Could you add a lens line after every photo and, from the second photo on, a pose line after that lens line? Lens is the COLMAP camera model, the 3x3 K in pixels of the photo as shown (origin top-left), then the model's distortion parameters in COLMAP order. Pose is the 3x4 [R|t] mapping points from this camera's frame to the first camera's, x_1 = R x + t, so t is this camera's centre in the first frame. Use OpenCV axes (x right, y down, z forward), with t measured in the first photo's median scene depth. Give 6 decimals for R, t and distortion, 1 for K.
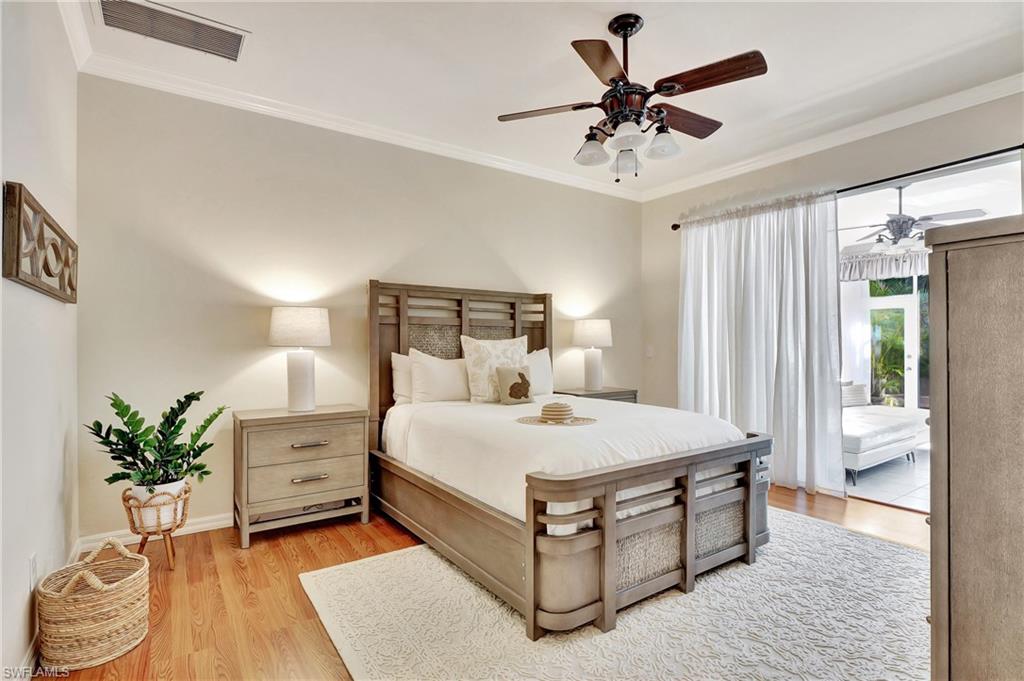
lens RADIAL K [[502.3, 0, 513.3], [0, 502.3, 340.9], [0, 0, 1]] dist [-0.006094, -0.002923]
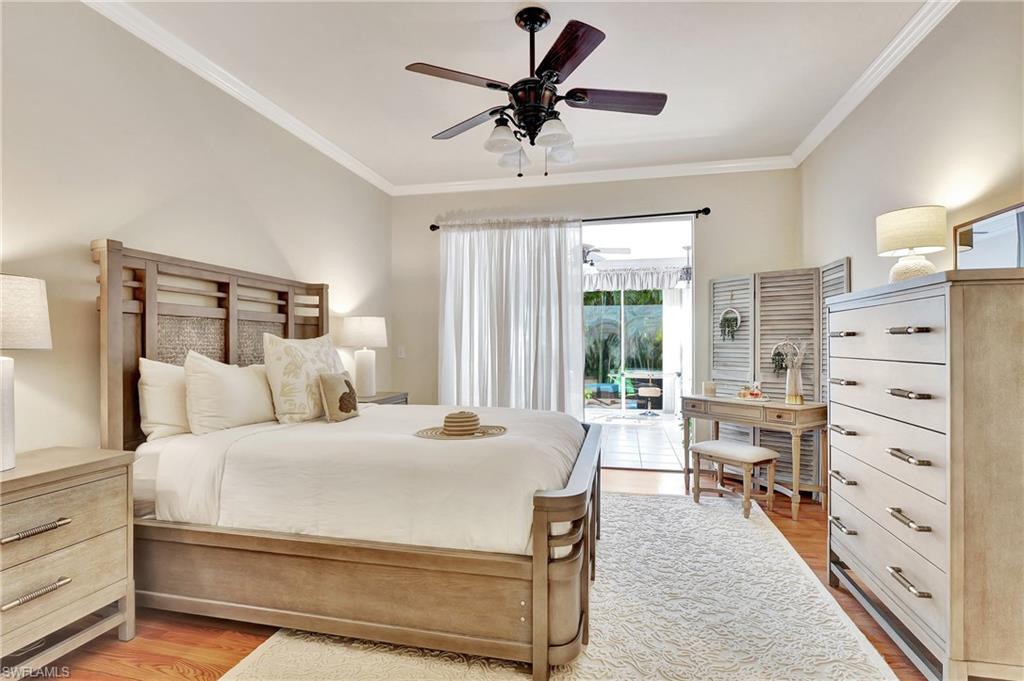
lens RADIAL K [[502.3, 0, 505.8], [0, 502.3, 339.1], [0, 0, 1]] dist [-0.006094, -0.002923]
pose [[0.738816, 0.006750, 0.673873, -0.318795], [-0.004078, 0.999976, -0.005546, 0.000648], [-0.673895, 0.001350, 0.738826, 0.212878]]
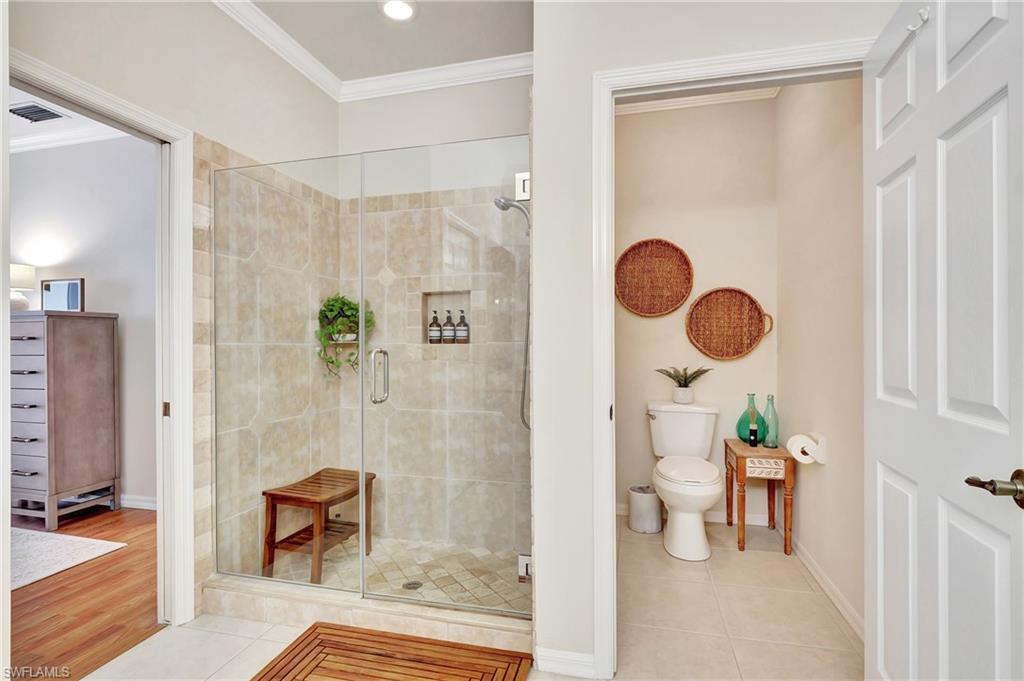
lens RADIAL K [[502.3, 0, 509.3], [0, 502.3, 343.2], [0, 0, 1]] dist [-0.006094, -0.002923]
pose [[-0.654806, -0.000927, 0.755797, -0.925385], [0.000341, 0.999999, 0.001521, -0.004082], [-0.755797, 0.001253, -0.654805, 0.230892]]
